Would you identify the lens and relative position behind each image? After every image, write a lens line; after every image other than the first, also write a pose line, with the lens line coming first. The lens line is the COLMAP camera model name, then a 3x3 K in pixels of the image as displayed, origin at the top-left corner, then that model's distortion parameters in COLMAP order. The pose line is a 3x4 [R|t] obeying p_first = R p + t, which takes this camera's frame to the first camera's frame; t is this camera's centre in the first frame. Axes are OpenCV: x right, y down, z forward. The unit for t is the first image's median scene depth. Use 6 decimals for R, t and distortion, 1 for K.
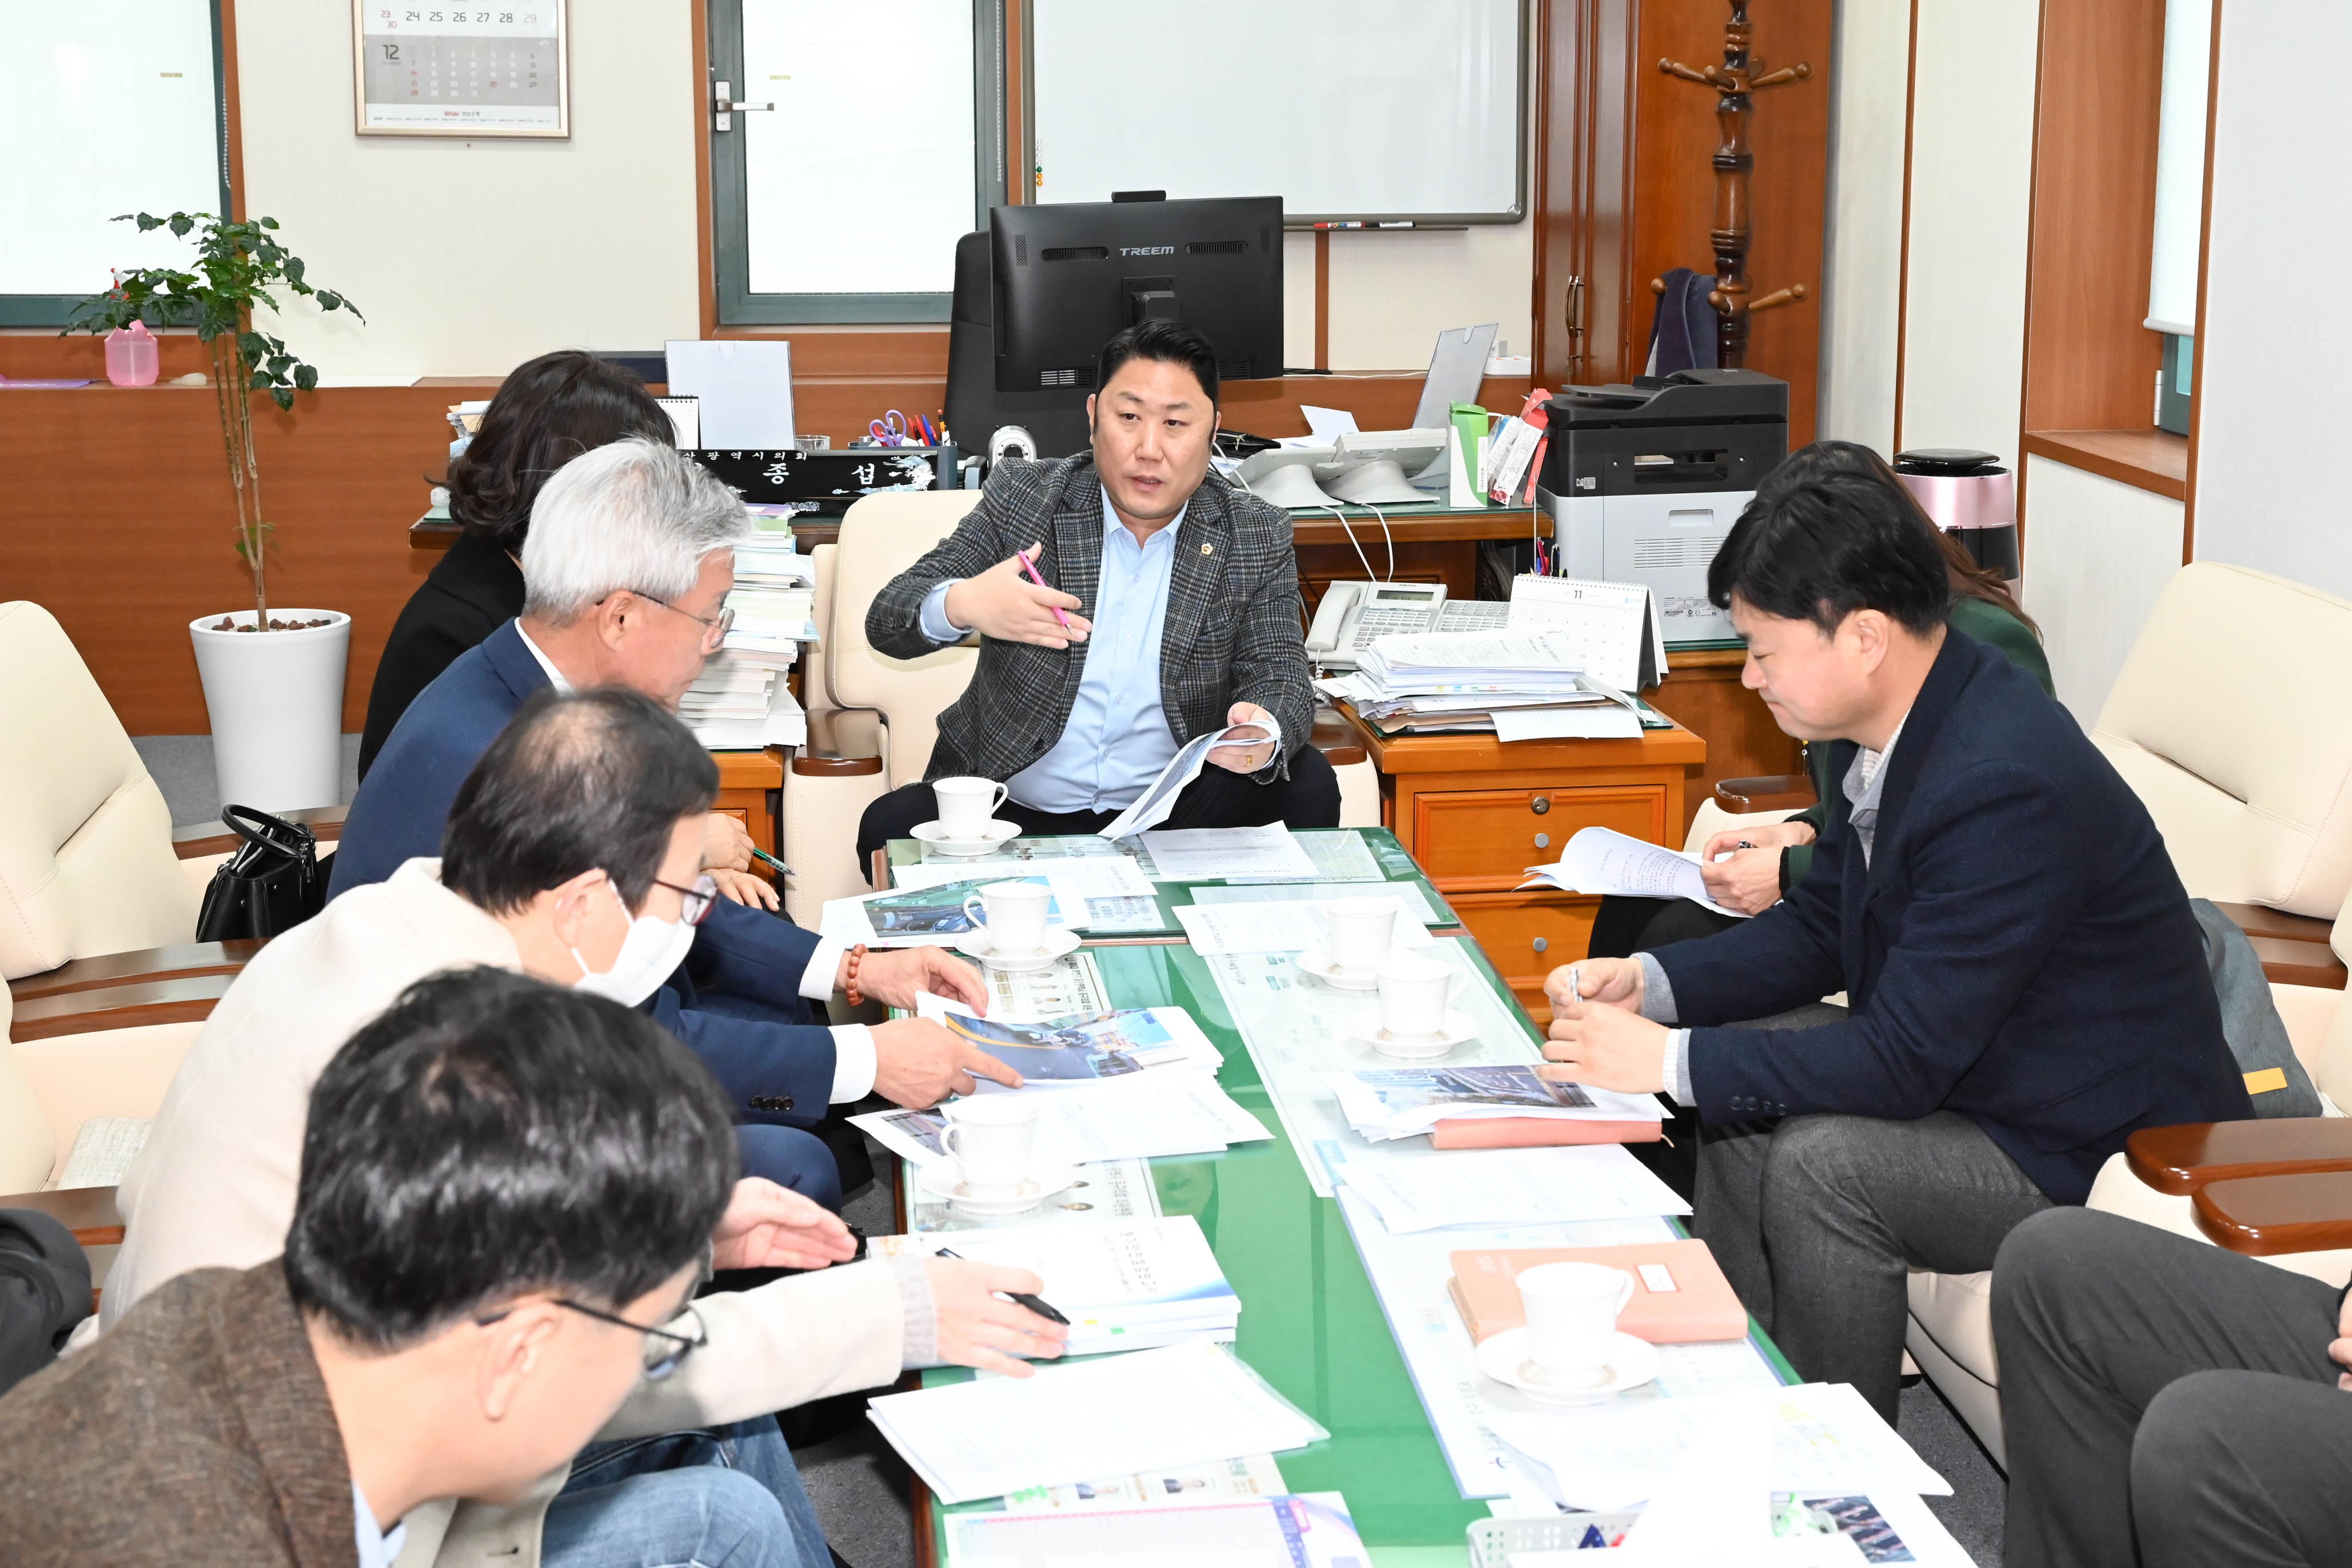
lens RADIAL K [[3100.9, 0, 1177.5], [0, 3100.9, 767.4], [0, 0, 1]] dist [-0.034126, 0.000000]
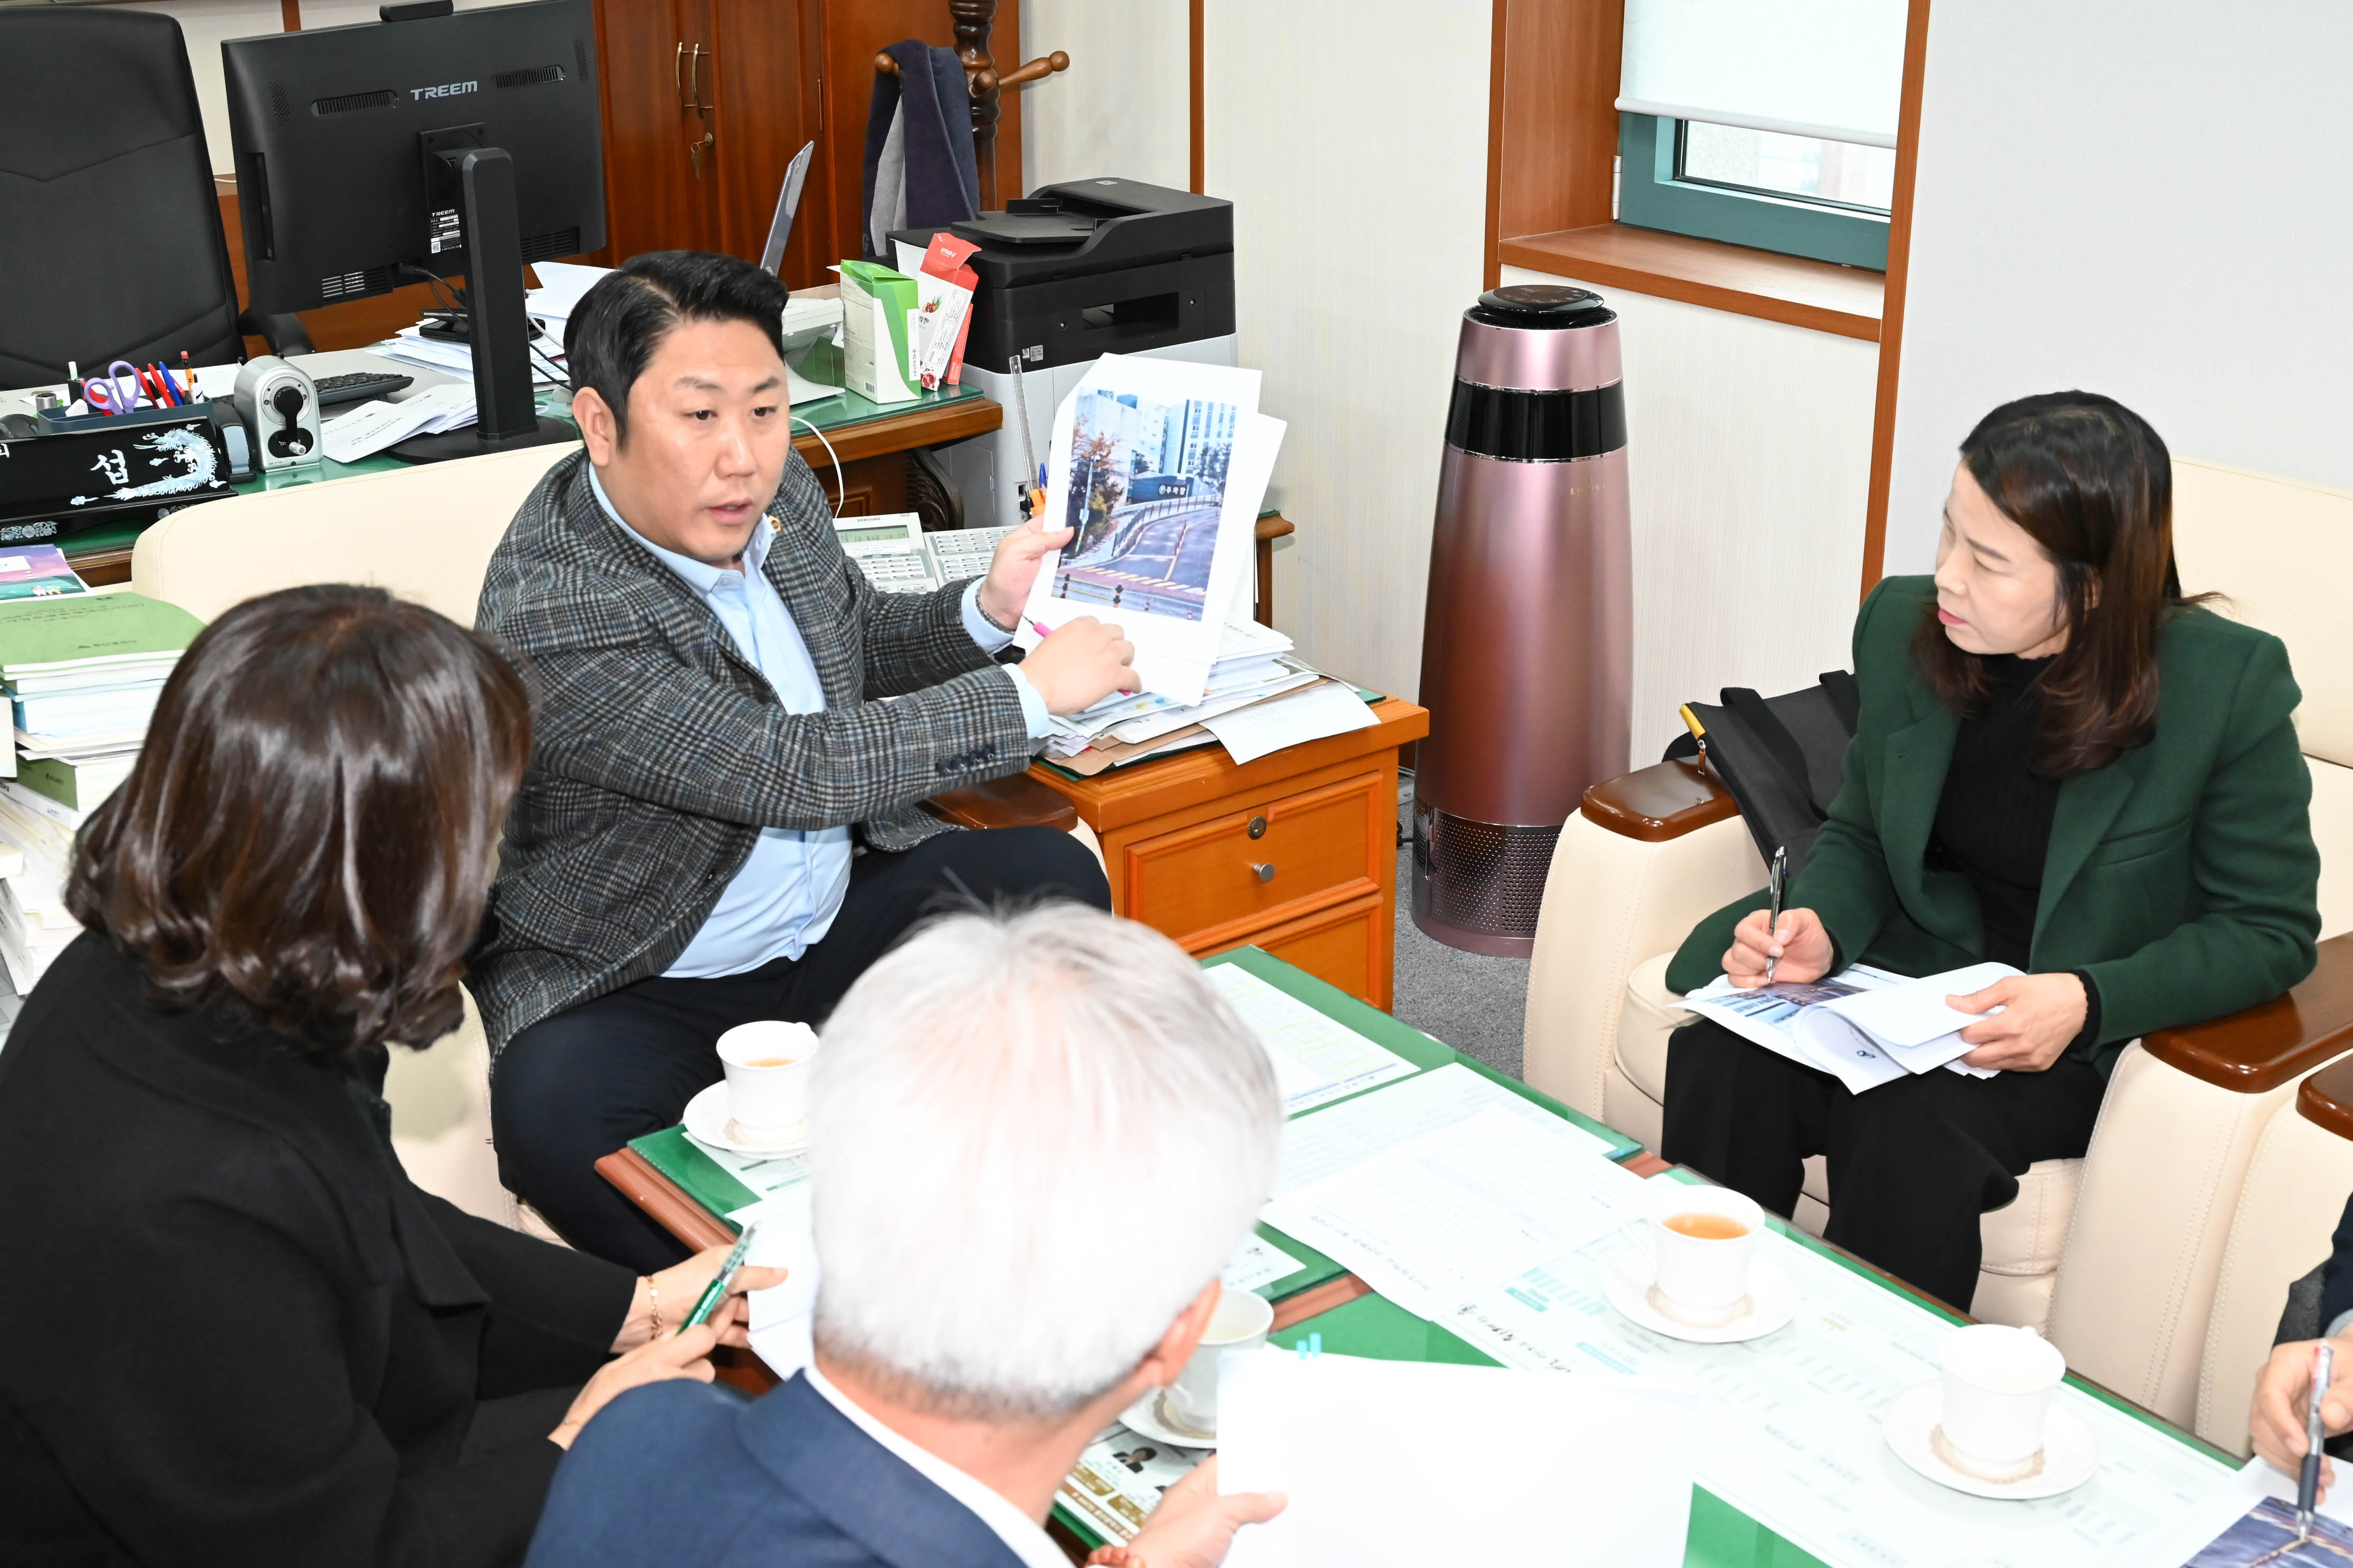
lens RADIAL K [[2813.5, 0, 1129.3], [0, 2813.5, 780.2], [0, 0, 1]] dist [-0.001179, 0.000000]
pose [[0.861086, -0.182196, 0.474695, -0.207318], [0.111492, 0.978532, 0.173334, -0.106991], [-0.496085, -0.096331, 0.862914, 0.357209]]
